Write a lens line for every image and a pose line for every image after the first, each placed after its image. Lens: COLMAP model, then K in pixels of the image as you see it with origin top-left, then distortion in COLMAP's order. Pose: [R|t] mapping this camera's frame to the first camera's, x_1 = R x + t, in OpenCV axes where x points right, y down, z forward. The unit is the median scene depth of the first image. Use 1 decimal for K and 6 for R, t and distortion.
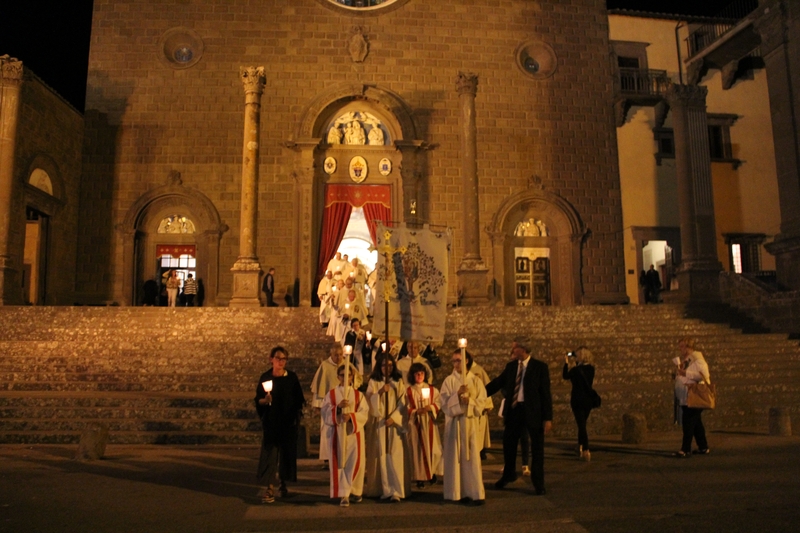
lens RADIAL K [[661.7, 0, 400.0], [0, 661.7, 266.5], [0, 0, 1]] dist [-0.173682, 0.139566]
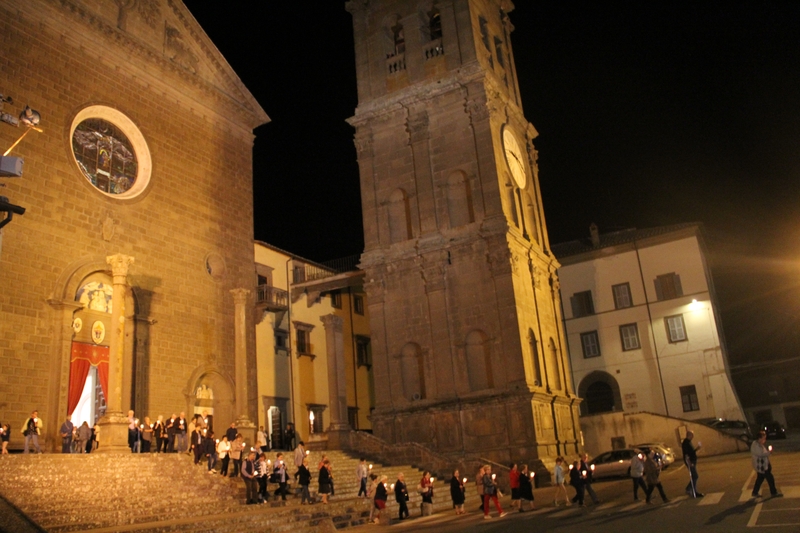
lens RADIAL K [[661.7, 0, 400.0], [0, 661.7, 266.5], [0, 0, 1]] dist [-0.173682, 0.139566]
pose [[0.572334, 0.209386, 0.792838, -0.700682], [-0.031120, 0.971700, -0.234158, -0.011096], [-0.819430, 0.109344, 0.562653, -0.096079]]
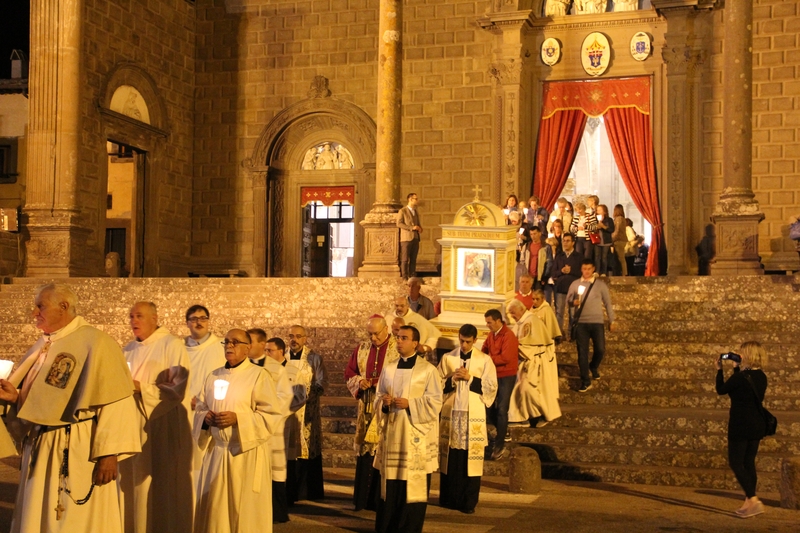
lens RADIAL K [[1091.0, 0, 400.0], [0, 1091.0, 266.5], [0, 0, 1]] dist [0.108135, 0.033372]
pose [[0.925651, -0.004902, -0.378346, 0.159966], [0.025150, 0.998502, 0.048596, -0.003048], [0.377541, -0.054498, 0.924388, -0.037059]]
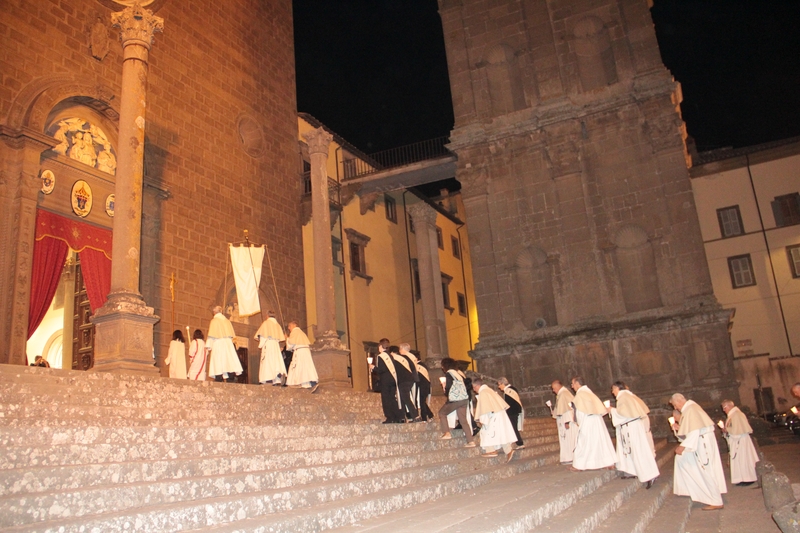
lens RADIAL K [[661.4, 0, 395.8], [0, 661.4, 272.8], [0, 0, 1]] dist [-0.178526, 0.155105]
pose [[0.532424, 0.182134, 0.826651, -0.450240], [-0.035003, 0.980479, -0.193483, 0.054578], [-0.845754, 0.074079, 0.528406, 0.361469]]
